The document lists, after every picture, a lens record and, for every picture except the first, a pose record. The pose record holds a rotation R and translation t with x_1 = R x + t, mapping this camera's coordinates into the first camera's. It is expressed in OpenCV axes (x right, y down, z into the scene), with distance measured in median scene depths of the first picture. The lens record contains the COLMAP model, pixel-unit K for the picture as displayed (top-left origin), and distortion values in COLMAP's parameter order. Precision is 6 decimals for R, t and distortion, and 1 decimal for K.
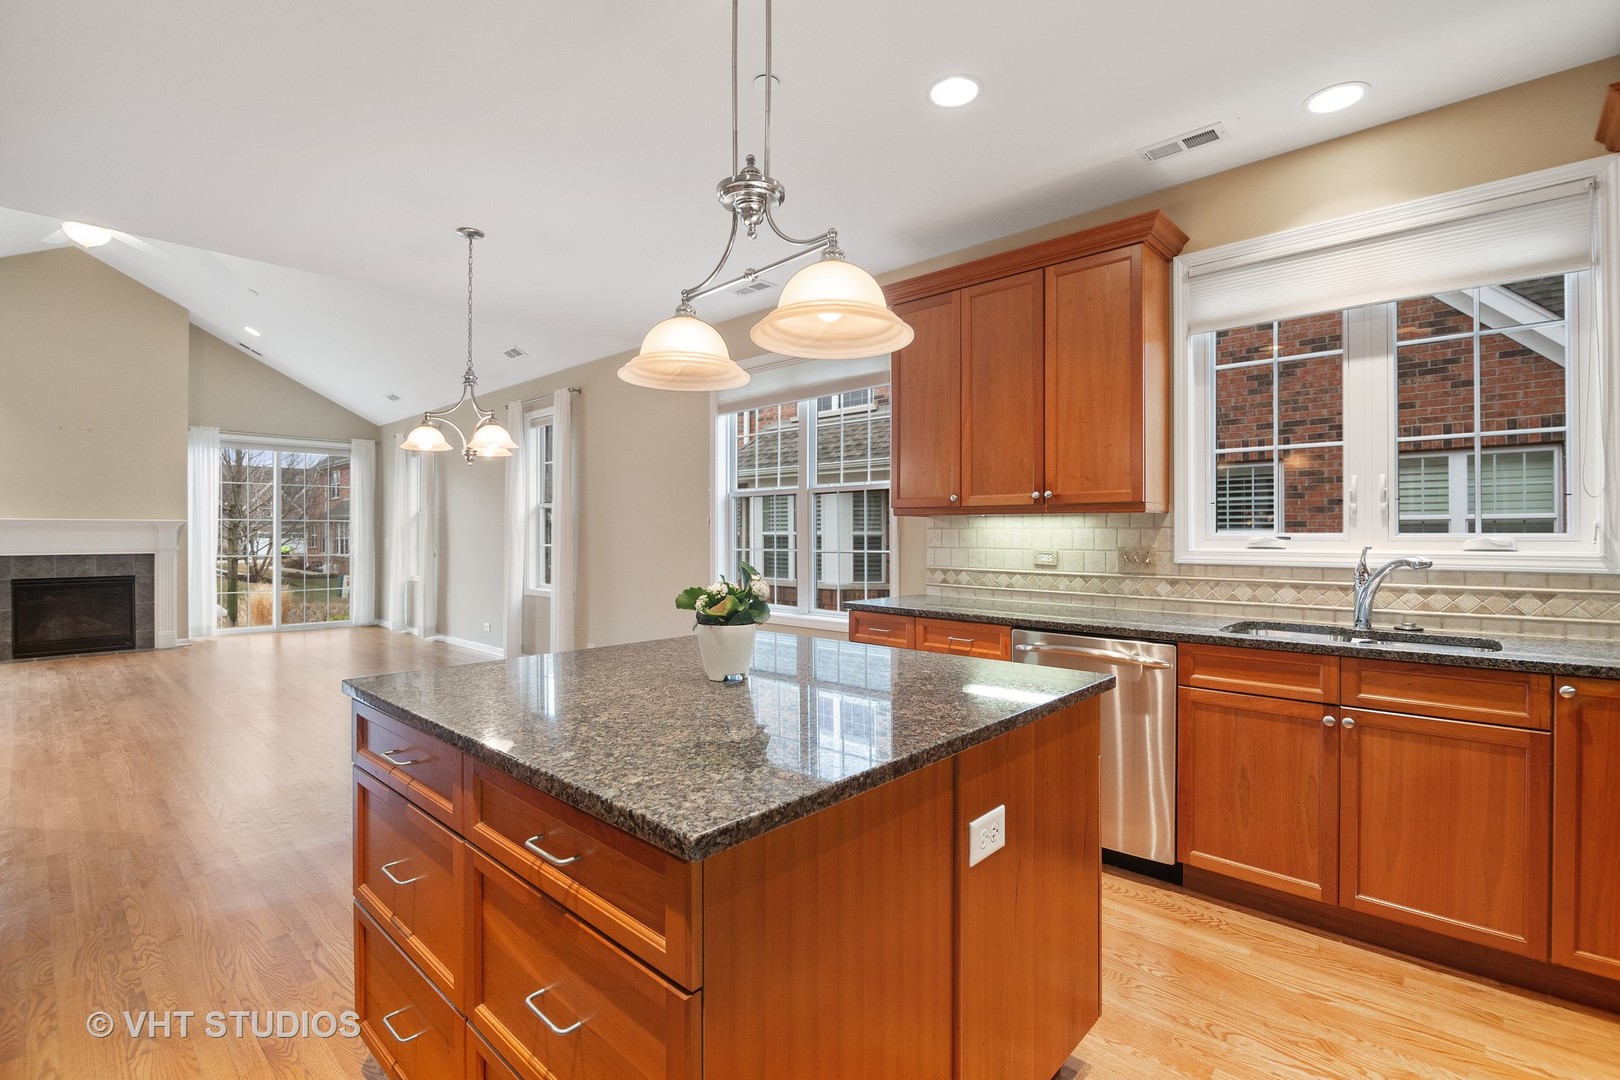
lens RADIAL K [[737.9, 0, 806.3], [0, 737.9, 533.1], [0, 0, 1]] dist [-0.001318, -0.000399]
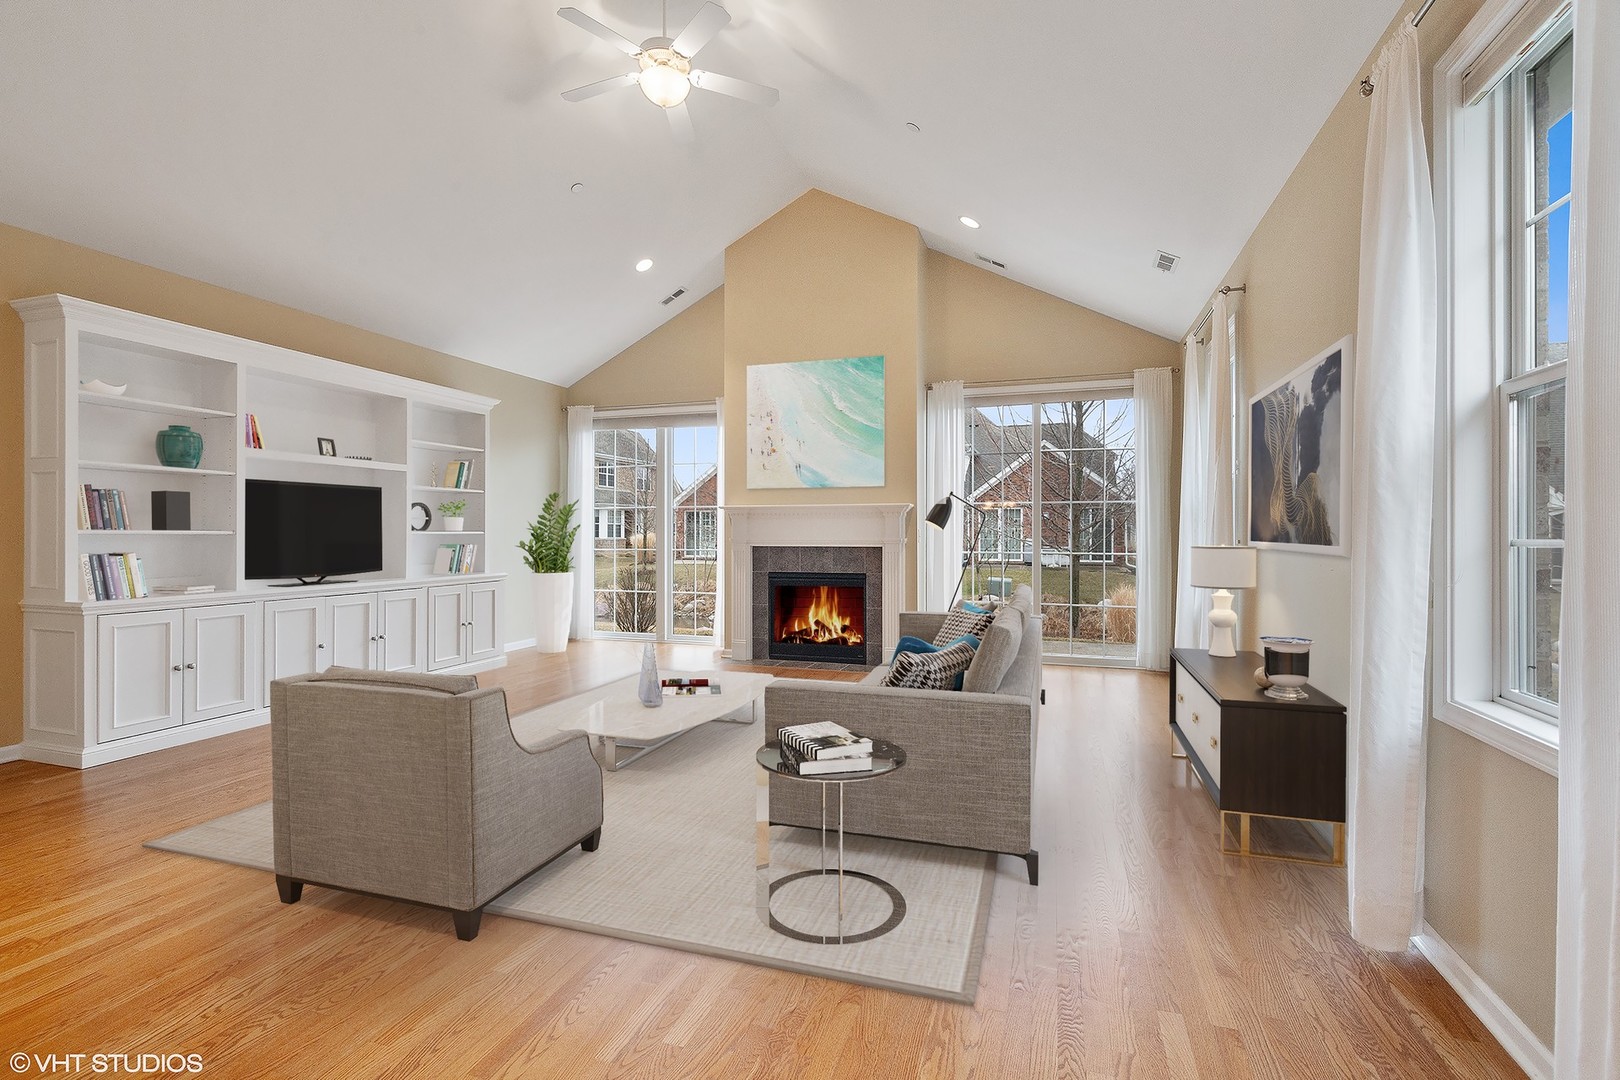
lens RADIAL K [[737.9, 0, 806.3], [0, 737.9, 533.1], [0, 0, 1]] dist [-0.001318, -0.000399]
pose [[0.419057, -0.000525, -0.907960, -0.204383], [-0.001510, 0.999998, -0.001275, 0.014117], [0.907959, 0.001905, 0.419056, 0.597786]]
